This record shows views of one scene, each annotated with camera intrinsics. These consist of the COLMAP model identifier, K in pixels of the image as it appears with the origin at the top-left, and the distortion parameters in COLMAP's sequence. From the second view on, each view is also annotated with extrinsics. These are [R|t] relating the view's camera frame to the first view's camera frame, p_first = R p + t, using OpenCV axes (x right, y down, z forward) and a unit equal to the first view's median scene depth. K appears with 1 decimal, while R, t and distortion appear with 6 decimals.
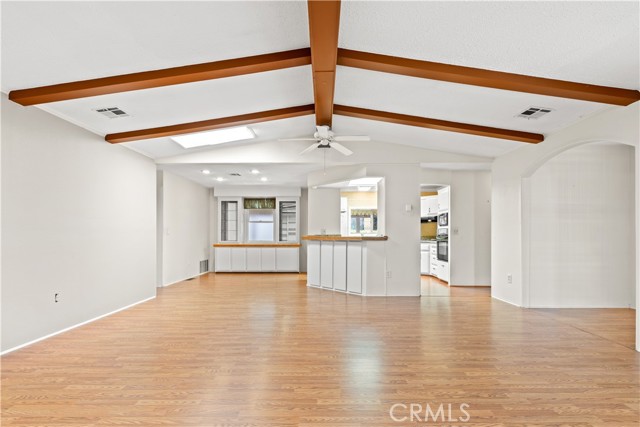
lens RADIAL K [[287.5, 0, 320.8], [0, 287.5, 233.9], [0, 0, 1]] dist [0.002768, -0.000578]
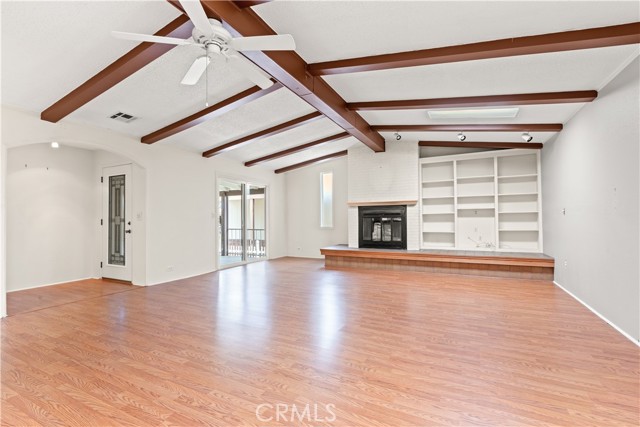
lens RADIAL K [[287.5, 0, 322.0], [0, 287.5, 216.2], [0, 0, 1]] dist [0.002768, -0.000578]
pose [[-0.897648, 0.009957, 0.440600, -0.616781], [0.006947, 0.999940, -0.008443, 0.012996], [-0.440658, -0.004518, -0.897664, 2.126654]]
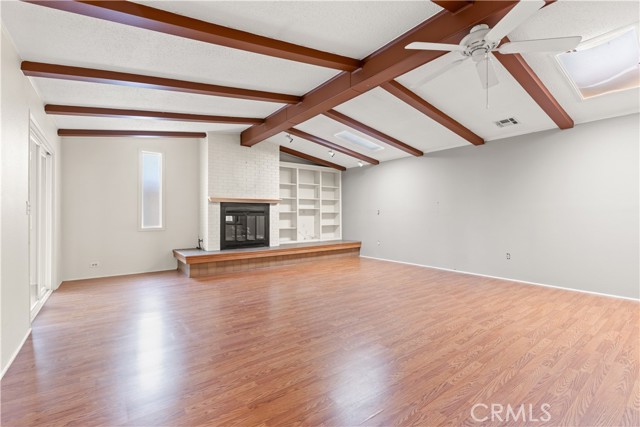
lens RADIAL K [[287.5, 0, 322.3], [0, 287.5, 212.9], [0, 0, 1]] dist [0.002768, -0.000578]
pose [[-0.784721, -0.005215, -0.619828, 0.931747], [0.002691, 0.999927, -0.011819, 0.016127], [0.619844, -0.010942, -0.784649, 1.916718]]
